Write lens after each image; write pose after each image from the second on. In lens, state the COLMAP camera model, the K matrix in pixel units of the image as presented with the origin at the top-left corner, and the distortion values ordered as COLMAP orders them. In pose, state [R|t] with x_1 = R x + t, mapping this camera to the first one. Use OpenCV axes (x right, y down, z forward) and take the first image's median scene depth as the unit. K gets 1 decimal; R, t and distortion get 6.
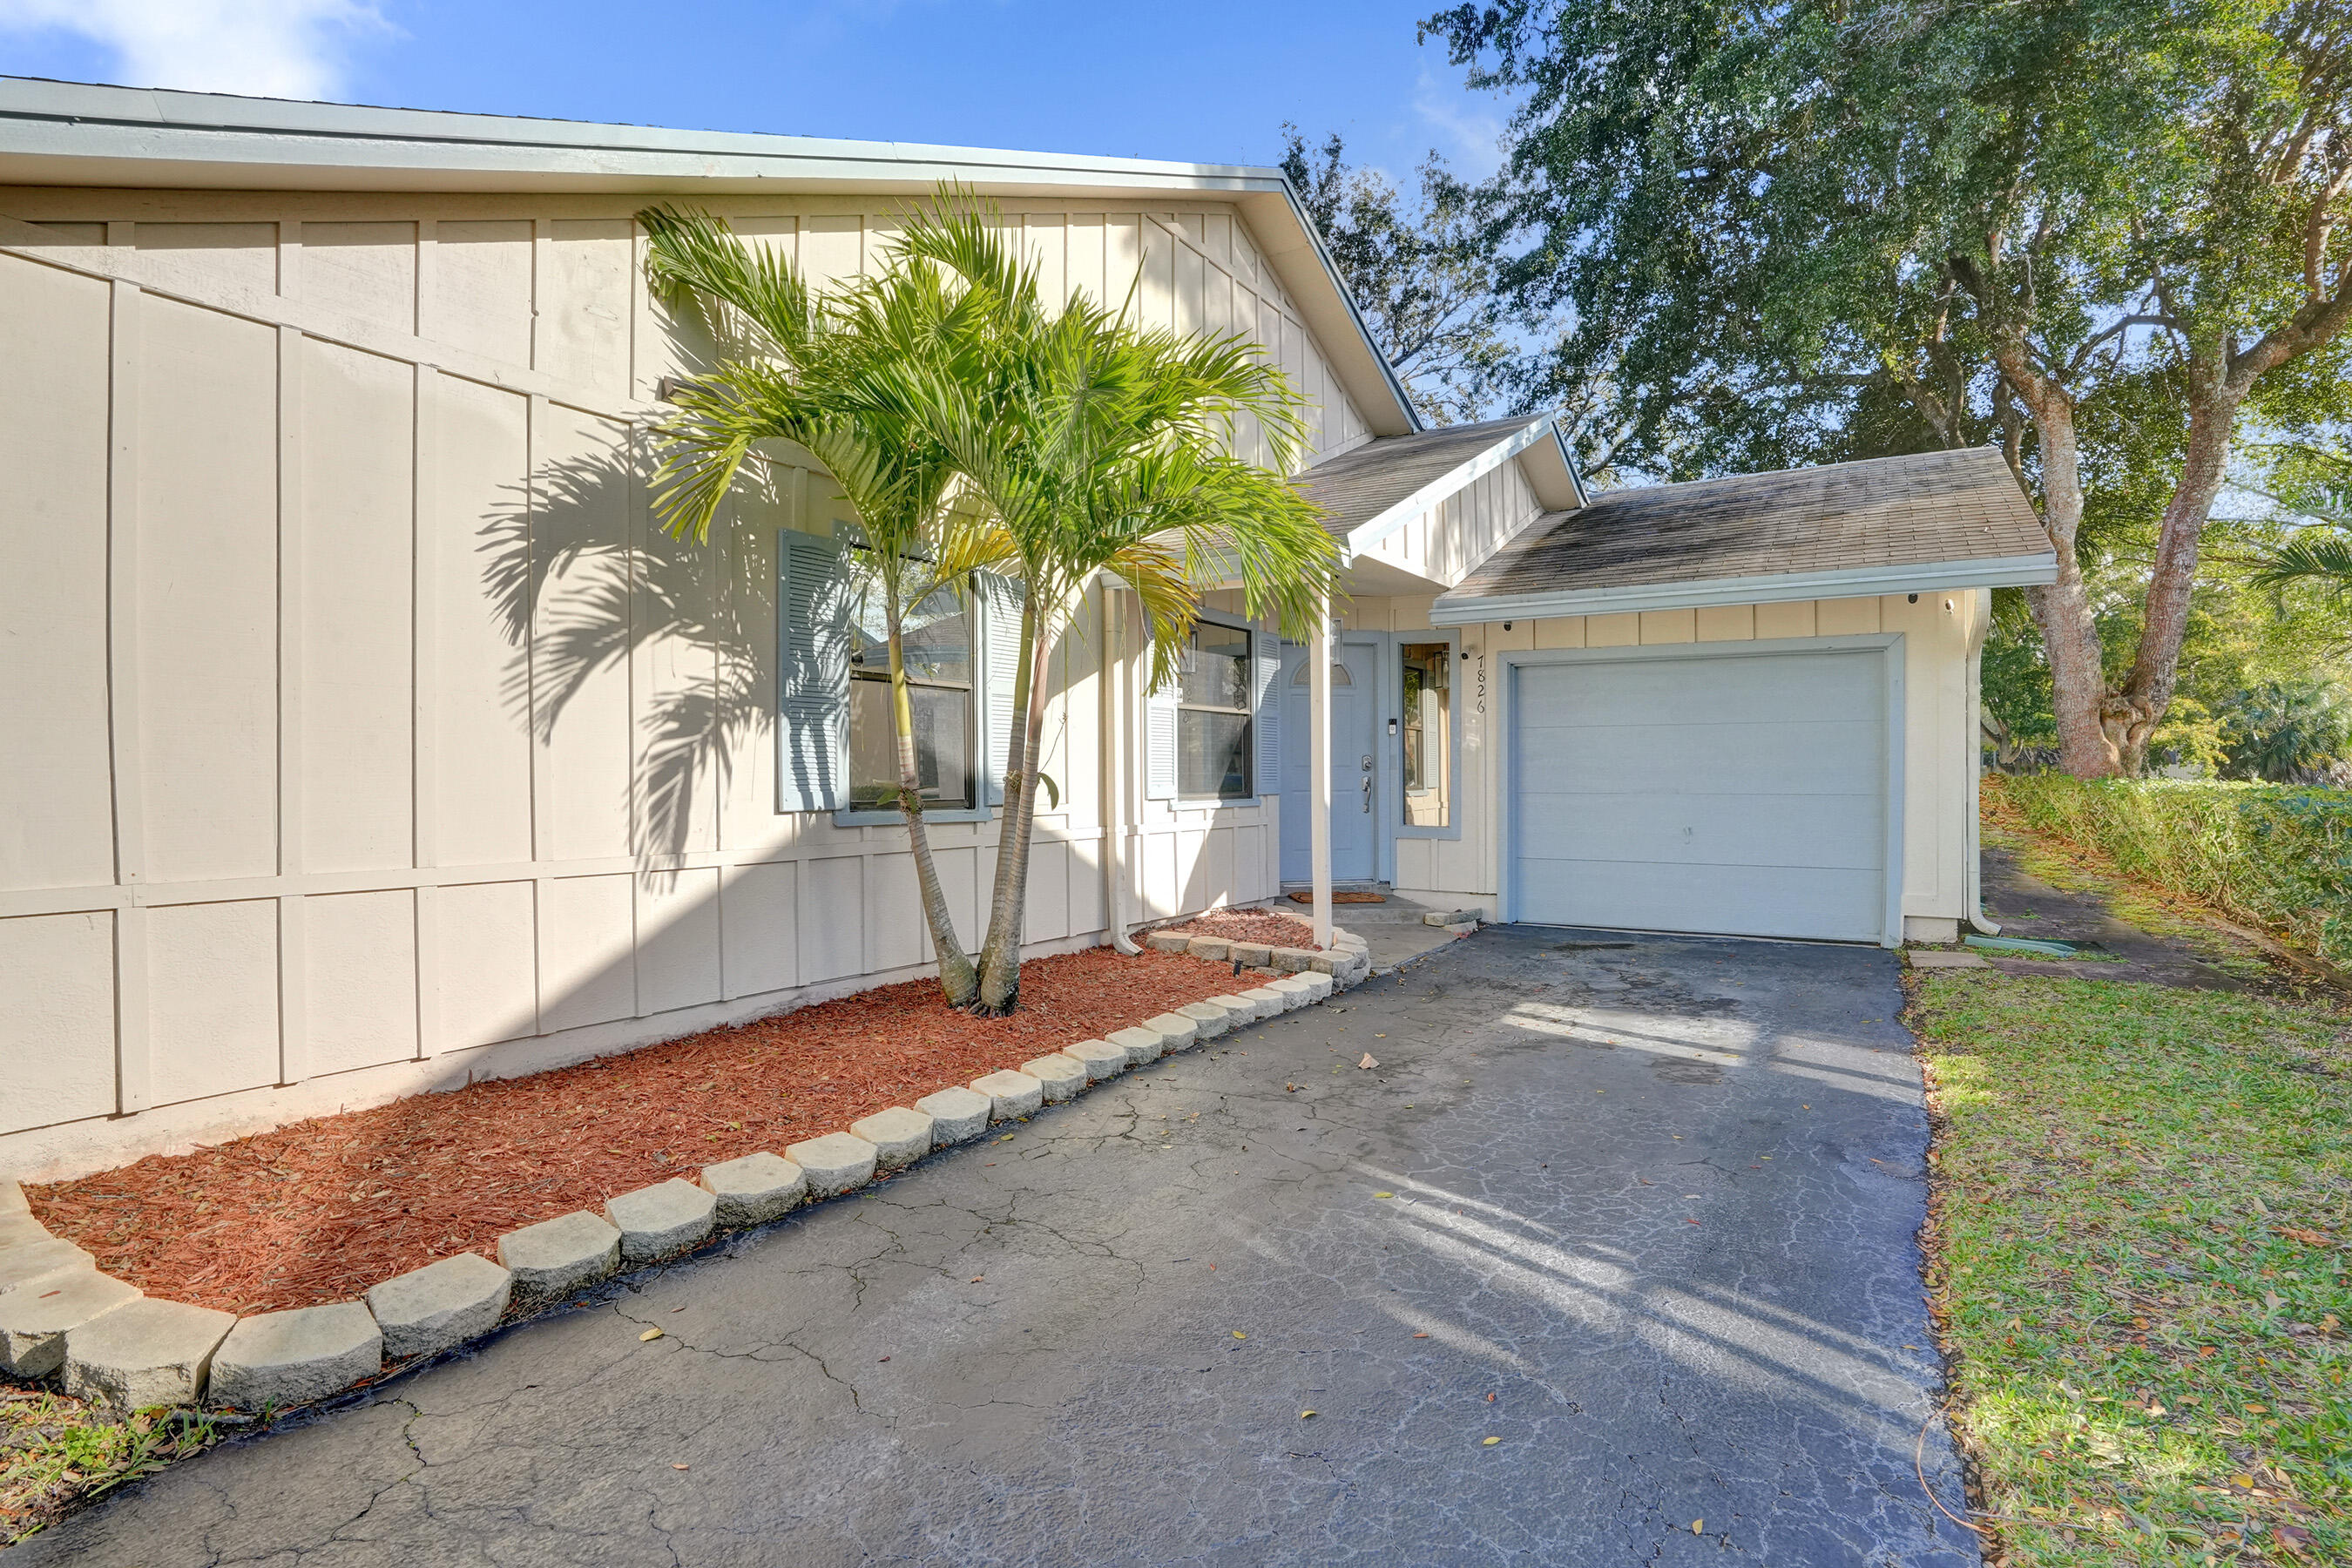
lens RADIAL K [[1110.3, 0, 1180.1], [0, 1110.3, 756.6], [0, 0, 1]] dist [-0.003249, -0.000087]
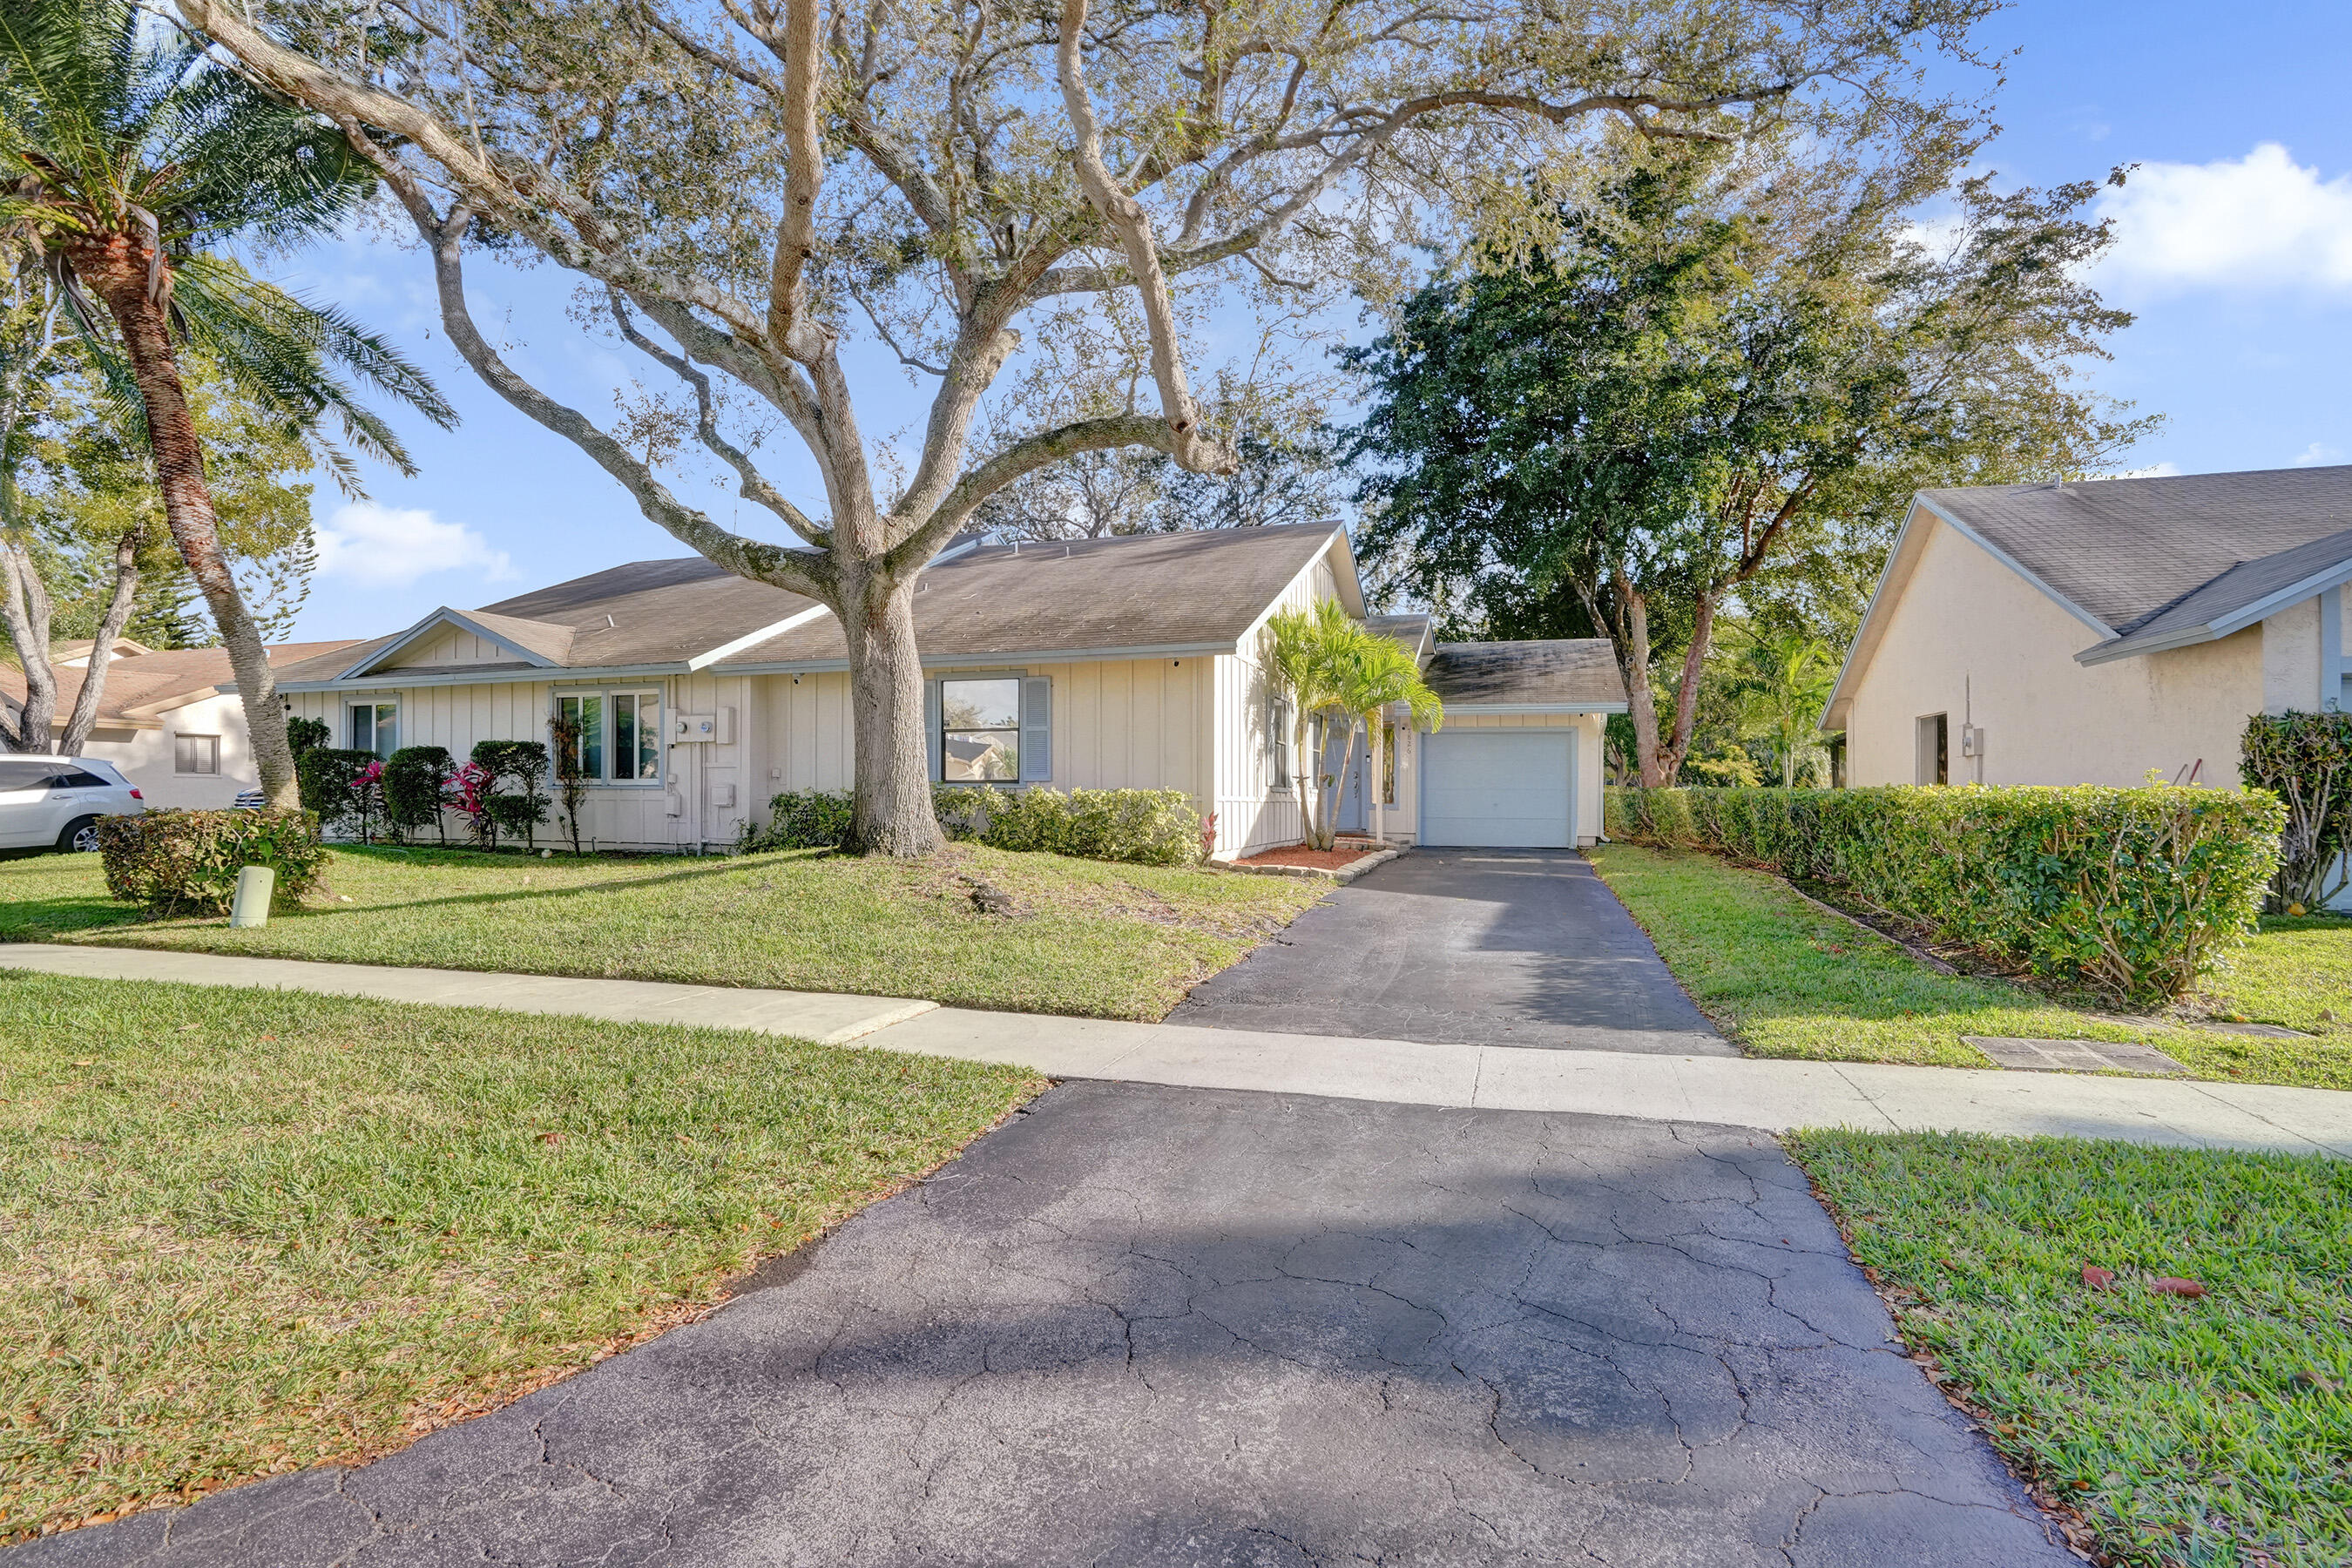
lens RADIAL K [[1110.3, 0, 1180.1], [0, 1110.3, 756.6], [0, 0, 1]] dist [-0.003249, -0.000087]
pose [[0.968931, 0.010069, 0.247127, -0.752705], [-0.003626, 0.999642, -0.026515, 0.027479], [-0.247305, 0.024795, 0.968620, -1.089111]]
